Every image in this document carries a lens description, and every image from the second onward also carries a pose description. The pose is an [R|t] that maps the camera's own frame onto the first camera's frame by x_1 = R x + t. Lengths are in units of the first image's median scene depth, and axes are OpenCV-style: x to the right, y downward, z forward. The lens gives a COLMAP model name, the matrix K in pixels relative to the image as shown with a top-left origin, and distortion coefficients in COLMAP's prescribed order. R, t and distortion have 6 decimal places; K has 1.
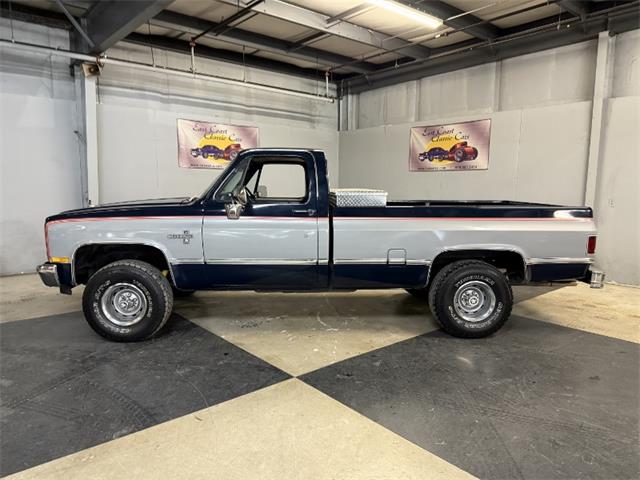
lens RADIAL K [[449.2, 0, 320.5], [0, 449.2, 244.1], [0, 0, 1]] dist [0.048748, -0.068028]
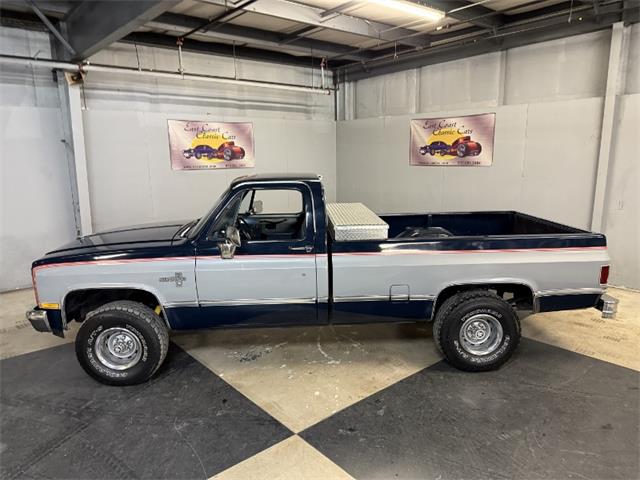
lens RADIAL K [[450.4, 0, 315.9], [0, 450.4, 245.1], [0, 0, 1]] dist [0.038021, -0.049626]
pose [[0.999690, -0.022766, -0.010118, 0.002157], [0.023412, 0.997337, 0.069077, -0.078690], [0.008518, -0.069292, 0.997560, 0.027570]]
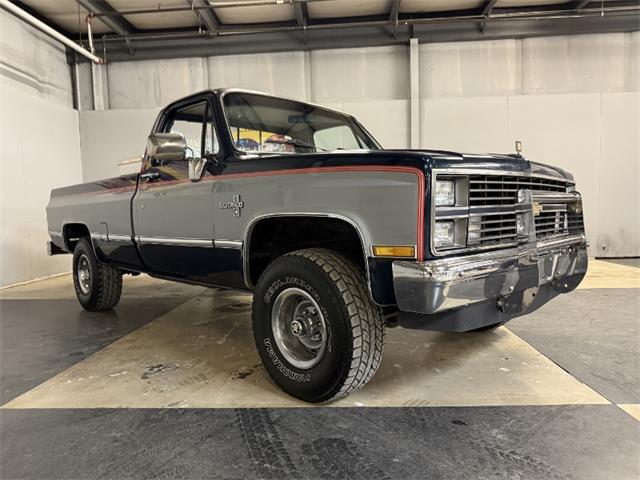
lens RADIAL K [[462.8, 0, 320.0], [0, 462.8, 240.0], [0, 0, 1]] dist [0.006434, 0.002206]
pose [[0.685124, -0.076576, 0.724390, -0.352825], [0.126913, 0.991798, -0.015190, 0.011697], [-0.717285, 0.102341, 0.689223, 0.368702]]
